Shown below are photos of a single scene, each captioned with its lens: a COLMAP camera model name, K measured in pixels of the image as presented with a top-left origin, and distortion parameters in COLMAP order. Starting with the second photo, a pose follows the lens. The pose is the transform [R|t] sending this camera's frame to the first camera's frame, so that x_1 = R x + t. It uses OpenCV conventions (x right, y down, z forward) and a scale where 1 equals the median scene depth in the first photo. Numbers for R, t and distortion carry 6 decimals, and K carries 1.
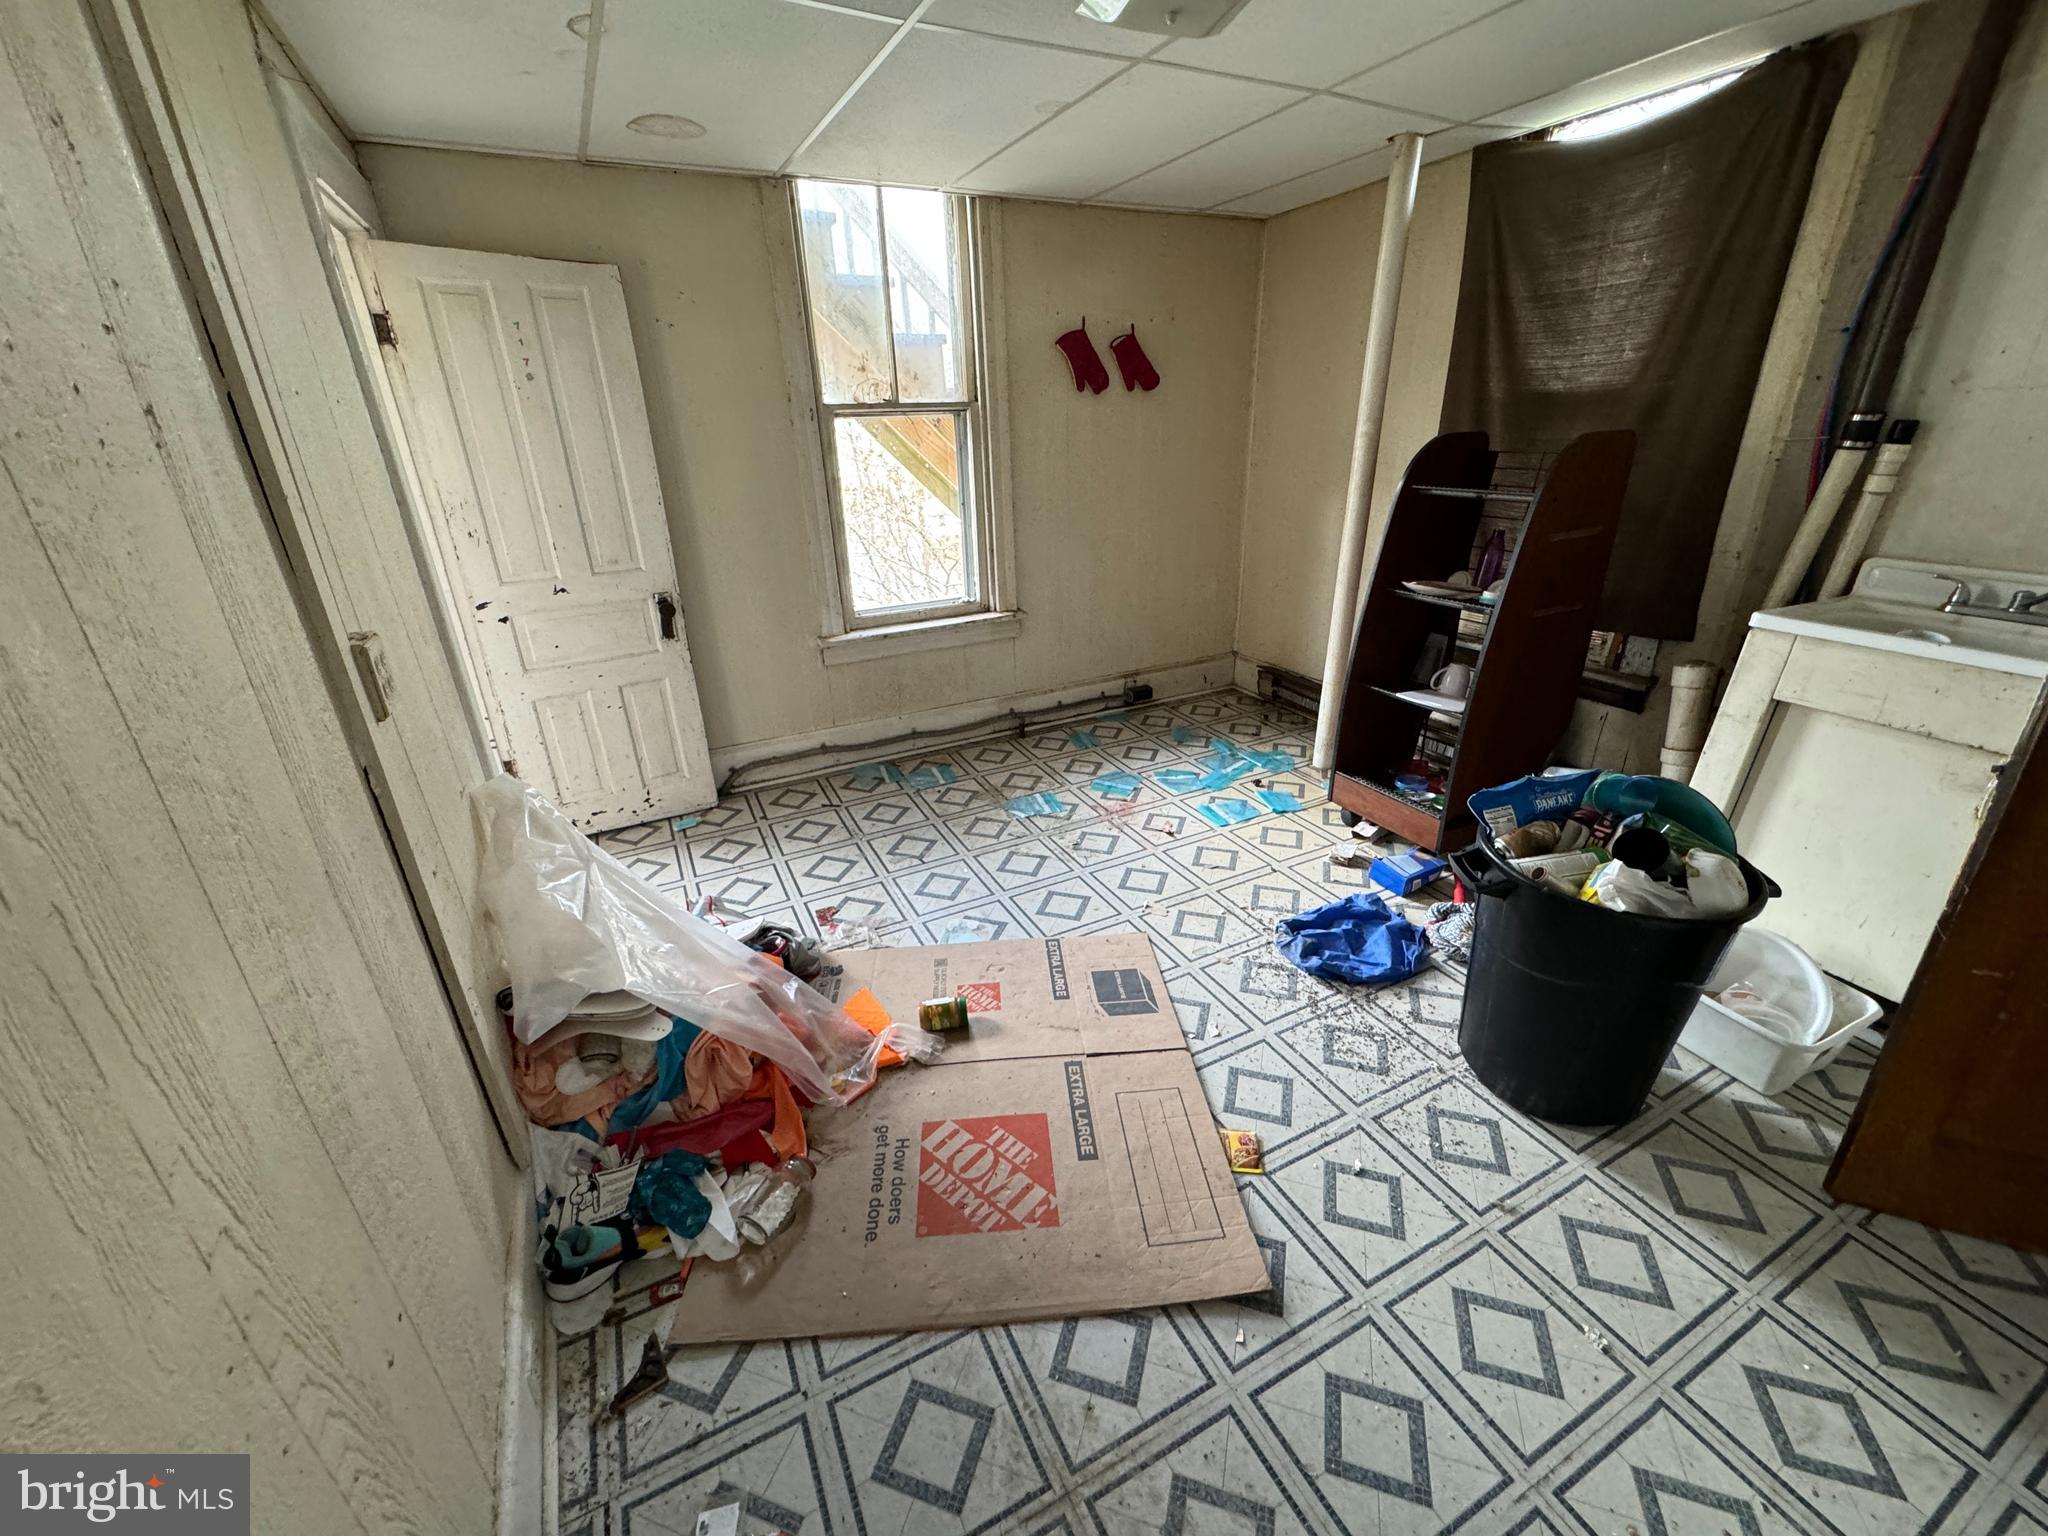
lens RADIAL K [[814.1, 0, 1021.9], [0, 814.1, 770.1], [0, 0, 1]] dist [-0.002449, 0.000387]
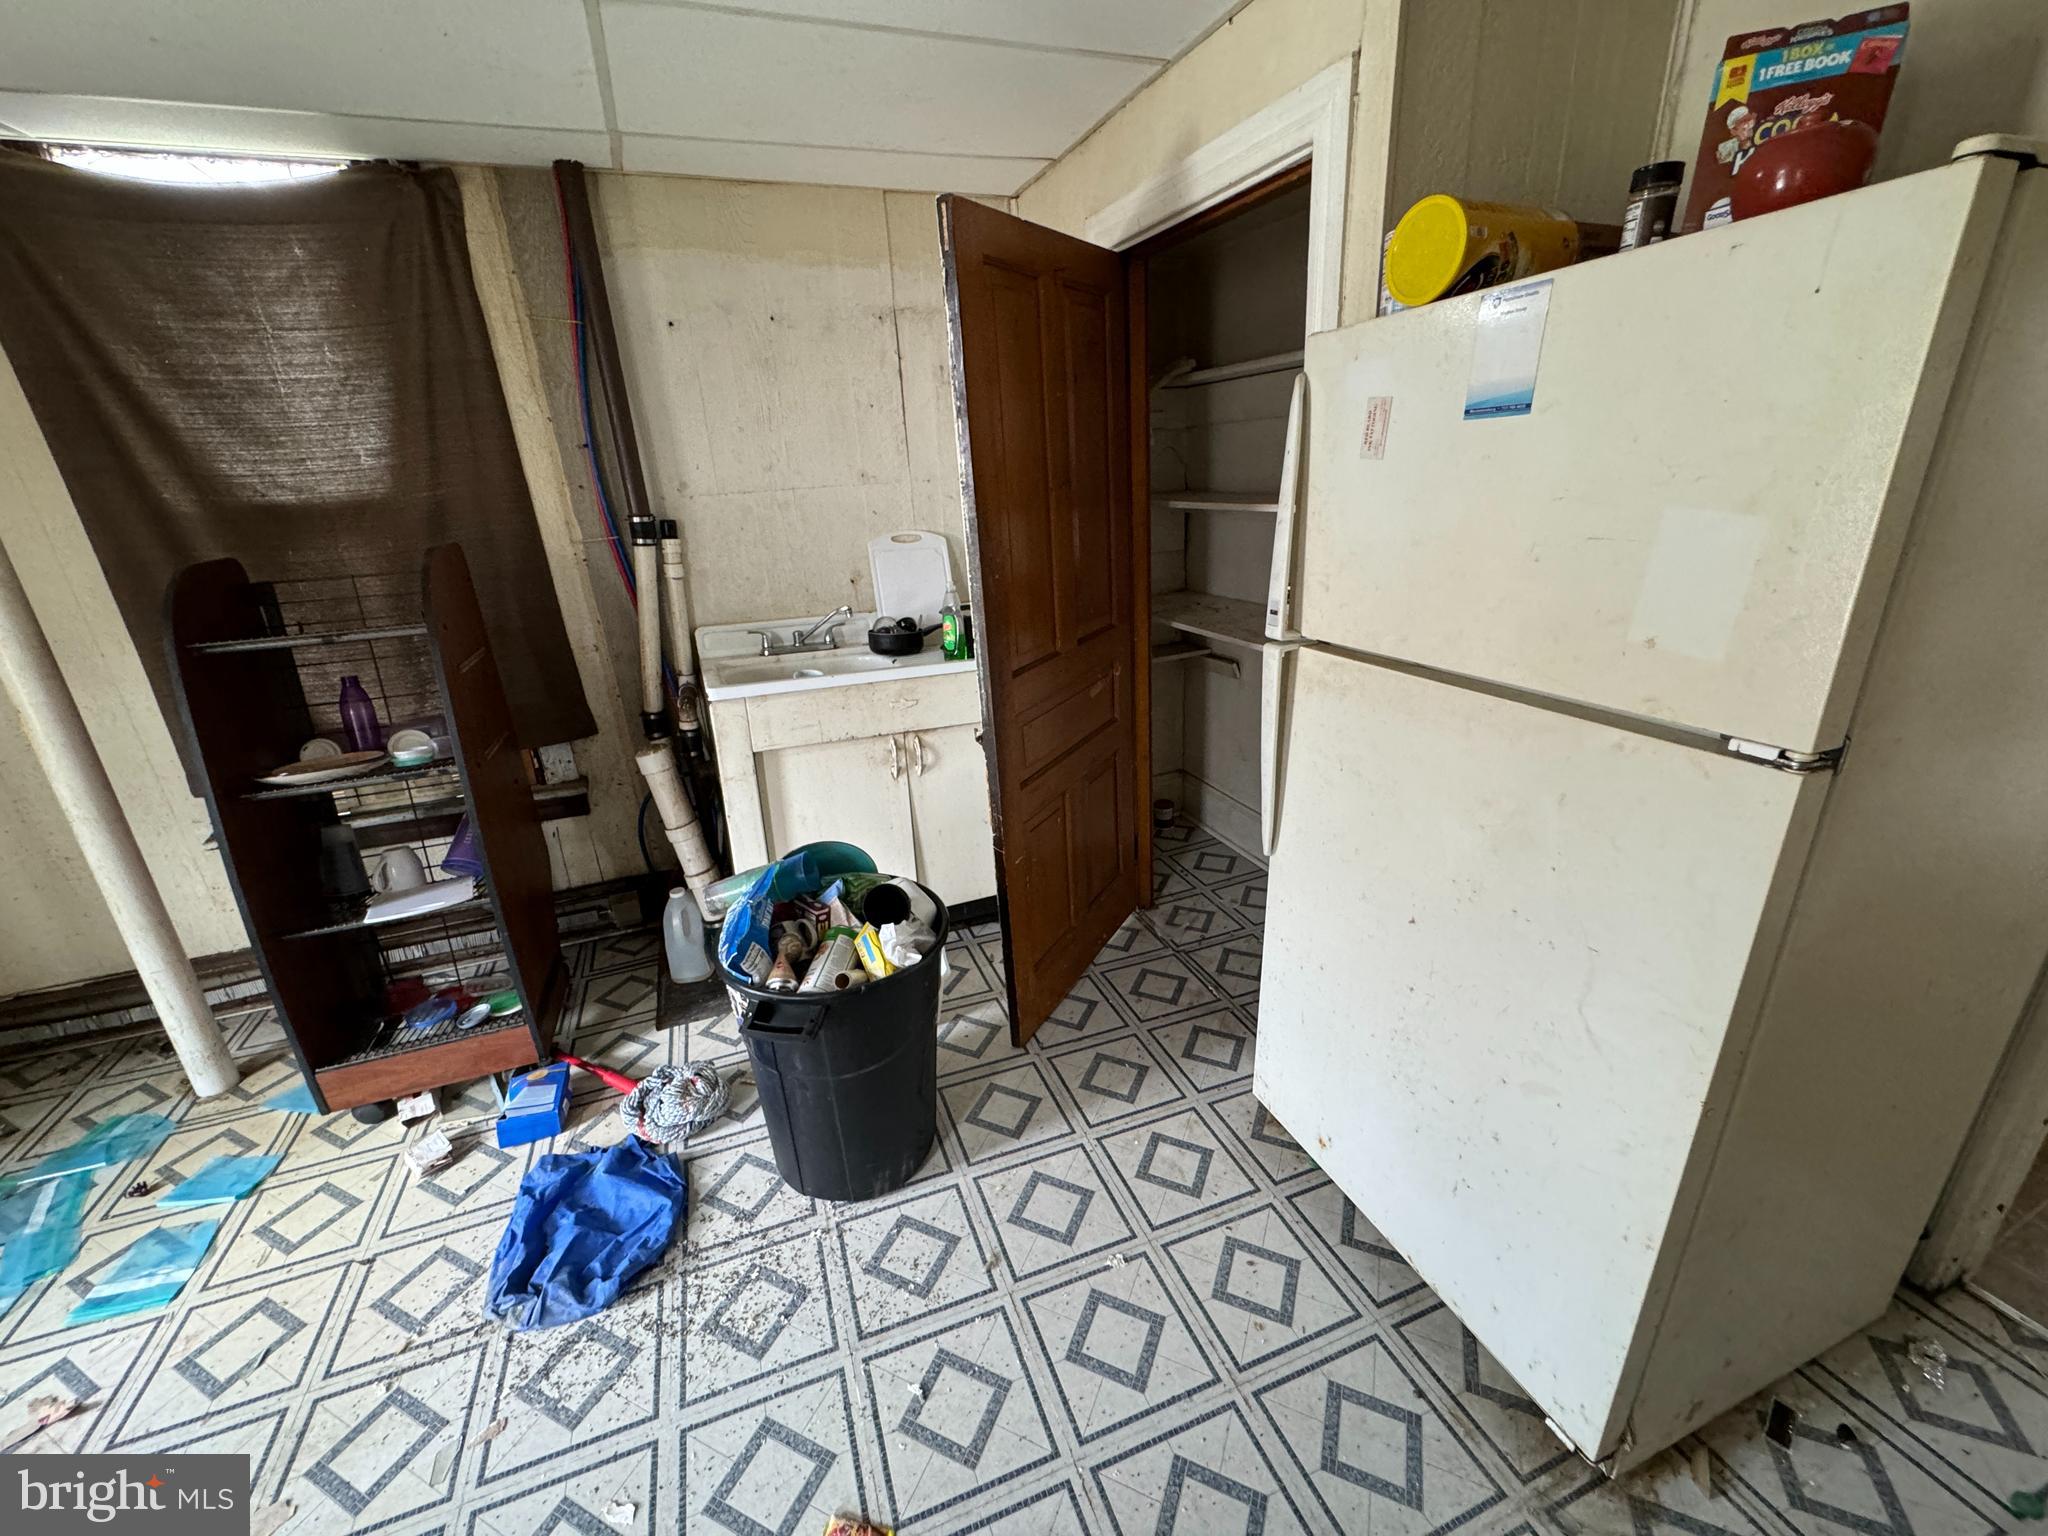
lens RADIAL K [[814.1, 0, 1021.9], [0, 814.1, 770.1], [0, 0, 1]] dist [-0.002449, 0.000387]
pose [[0.098136, -0.323151, 0.941245, -0.119331], [0.431824, 0.865958, 0.252280, -0.174398], [-0.896603, 0.381694, 0.224526, 0.370724]]
